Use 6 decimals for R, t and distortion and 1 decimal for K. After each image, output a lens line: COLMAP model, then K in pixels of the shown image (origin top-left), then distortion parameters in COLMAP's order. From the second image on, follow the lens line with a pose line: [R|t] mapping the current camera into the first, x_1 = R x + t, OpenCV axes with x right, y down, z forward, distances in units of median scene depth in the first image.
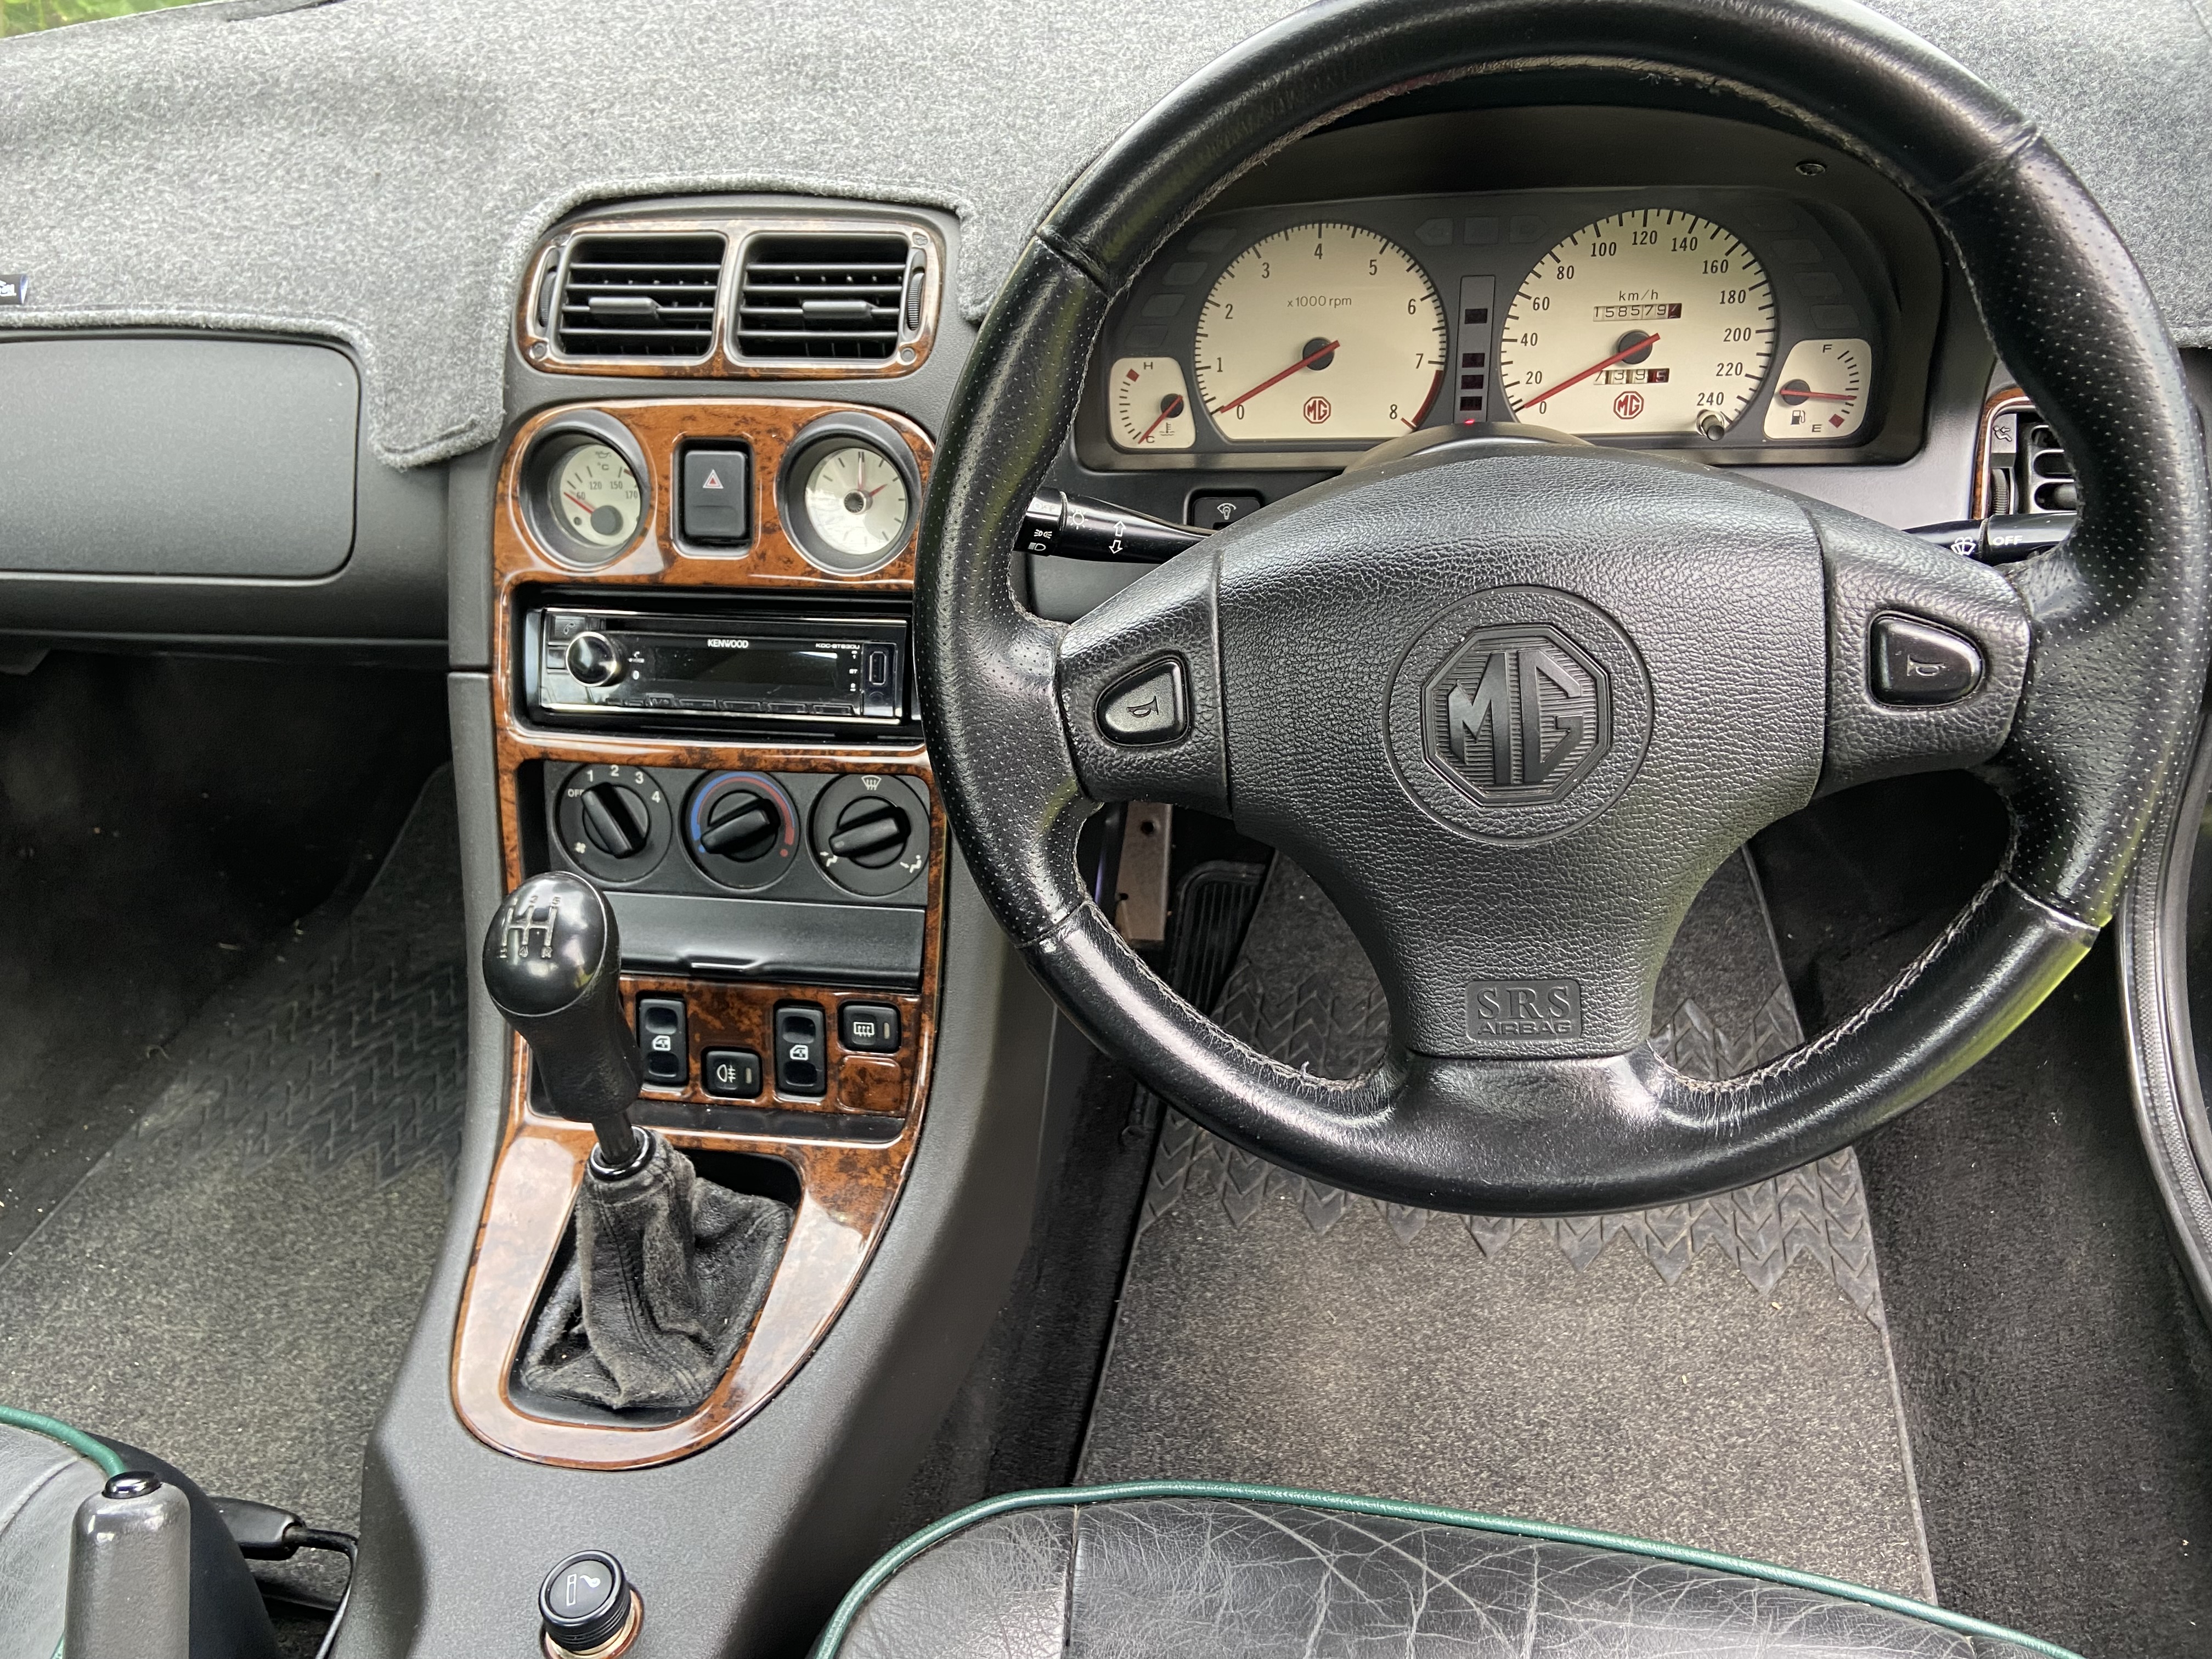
lens RADIAL K [[1688.0, 0, 1106.0], [0, 1688.0, 829.5], [0, 0, 1]] dist [0.152885, -0.219075]
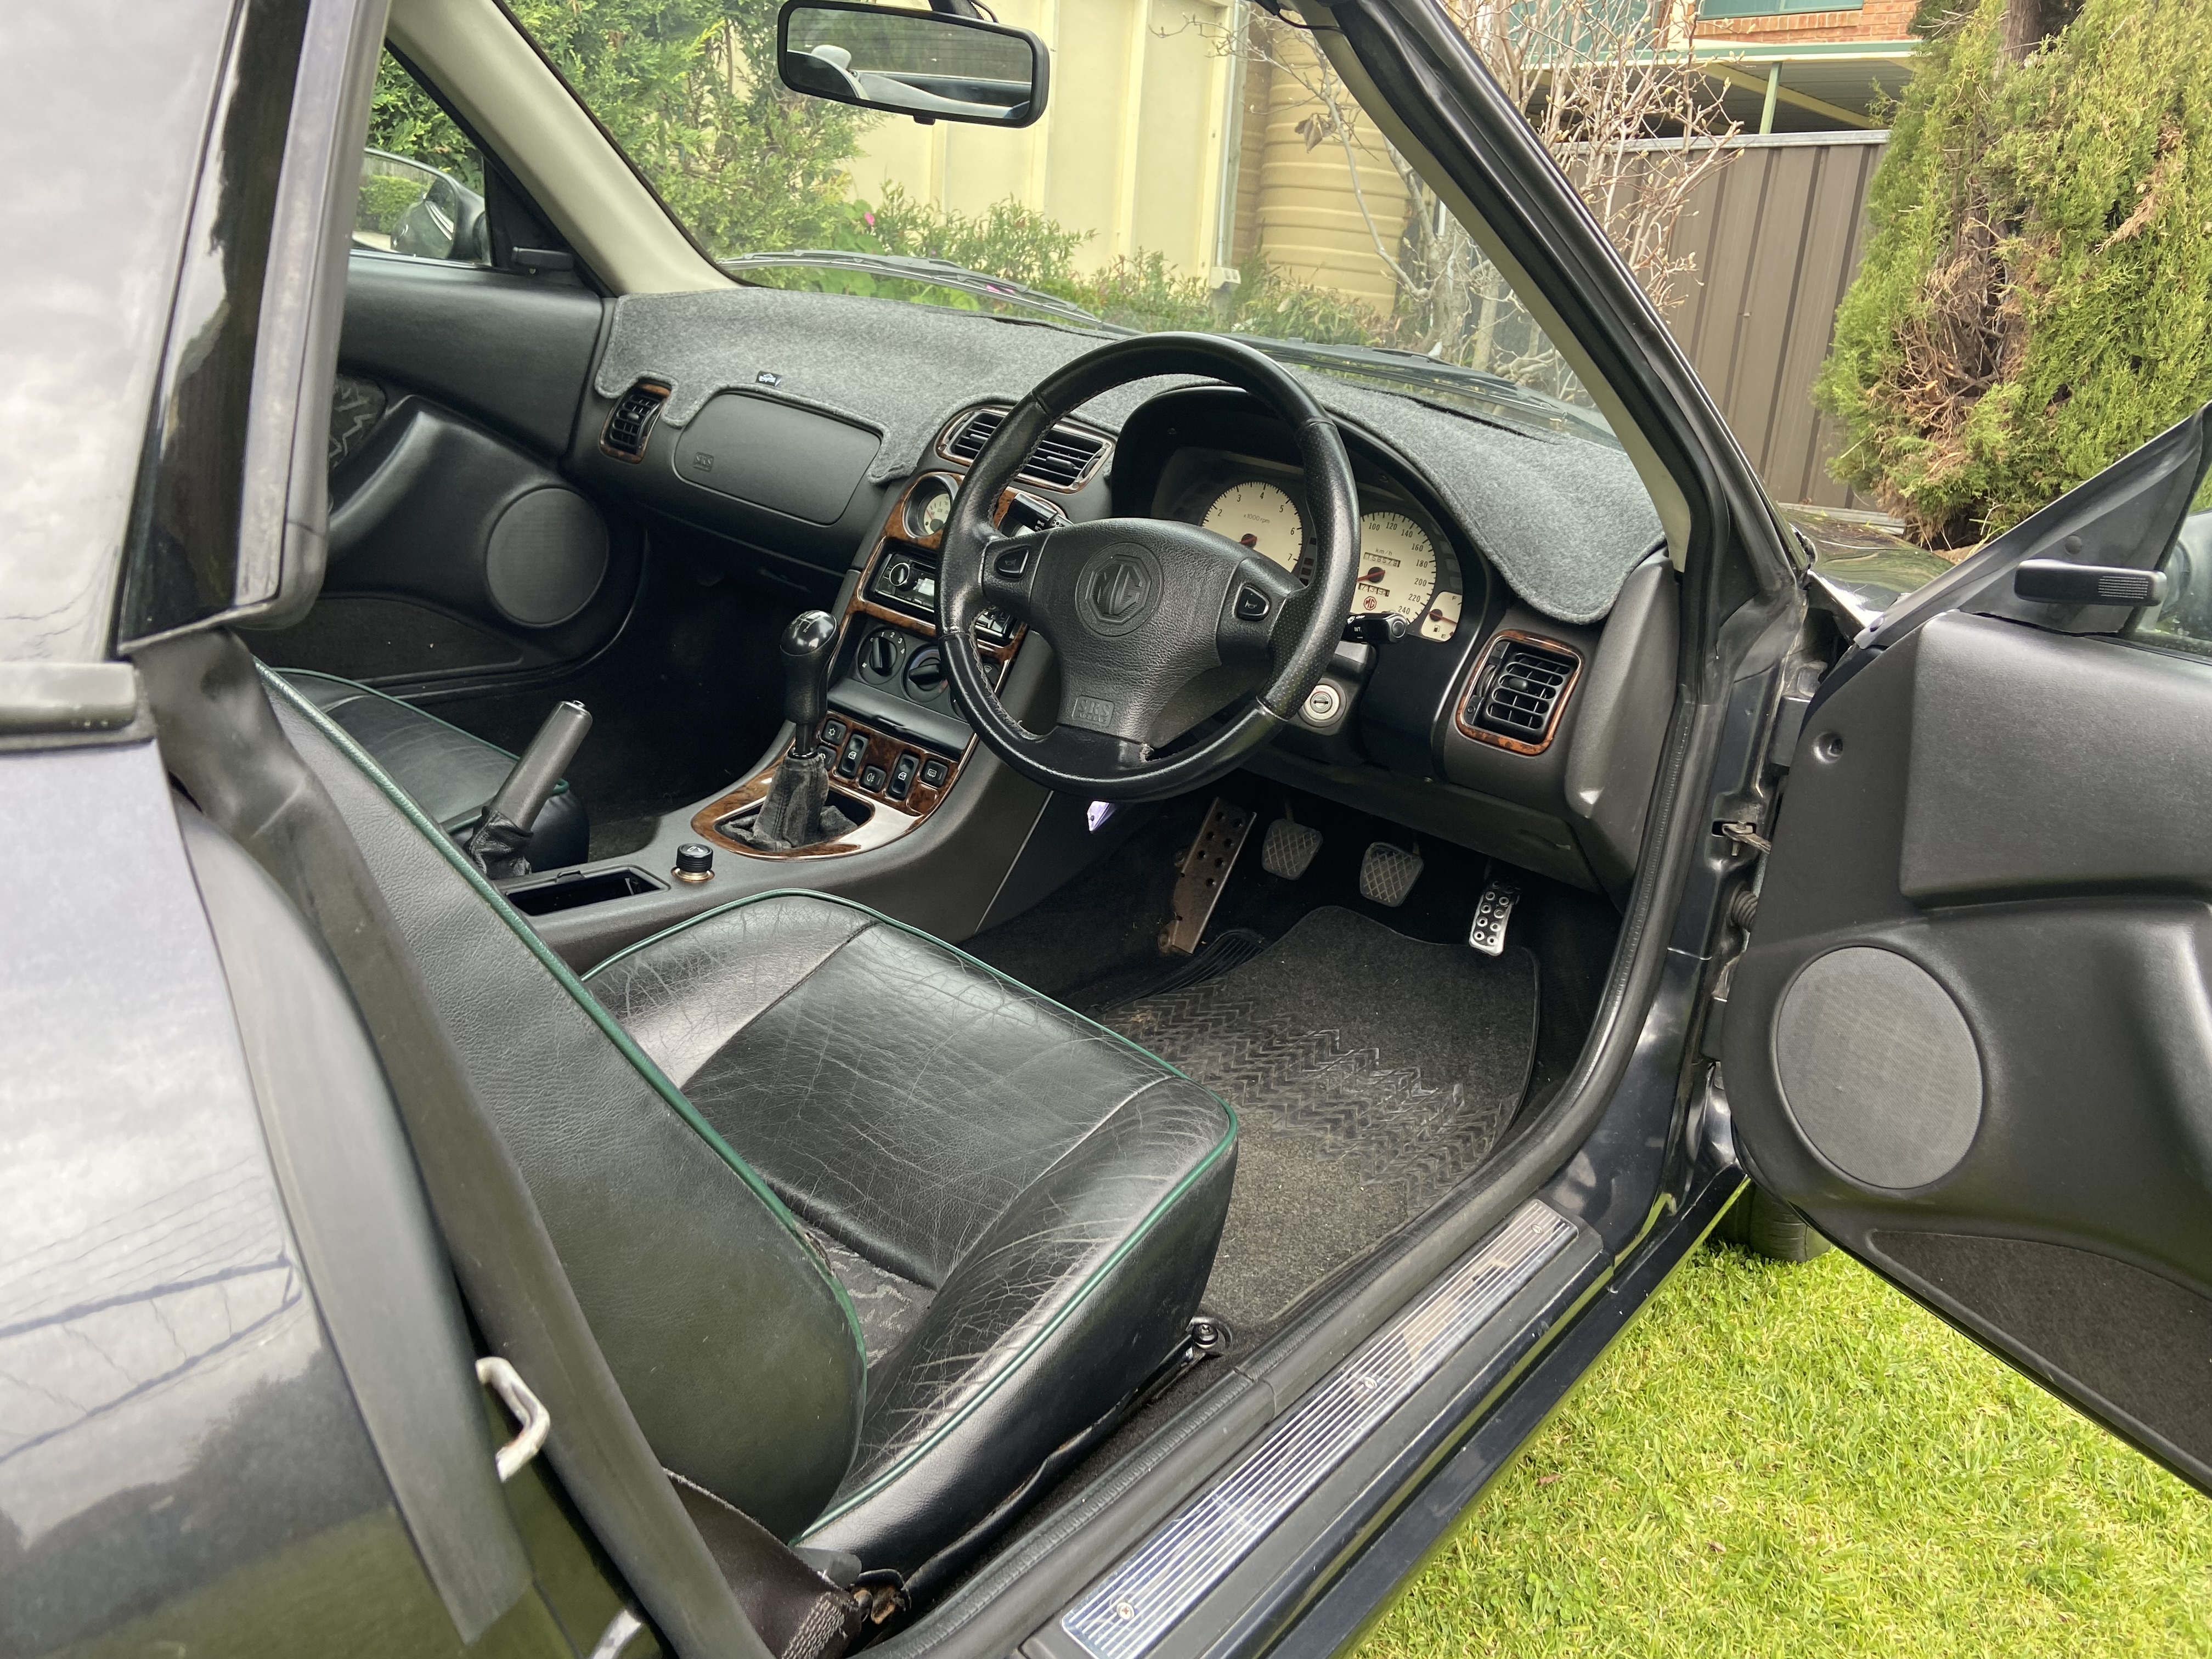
lens RADIAL K [[1688.0, 0, 1106.0], [0, 1688.0, 829.5], [0, 0, 1]] dist [0.152885, -0.219075]
pose [[0.866695, 0.338377, -0.366526, 0.826912], [-0.419861, 0.891581, -0.169705, 0.445305], [0.269363, 0.300973, 0.914800, -0.806467]]
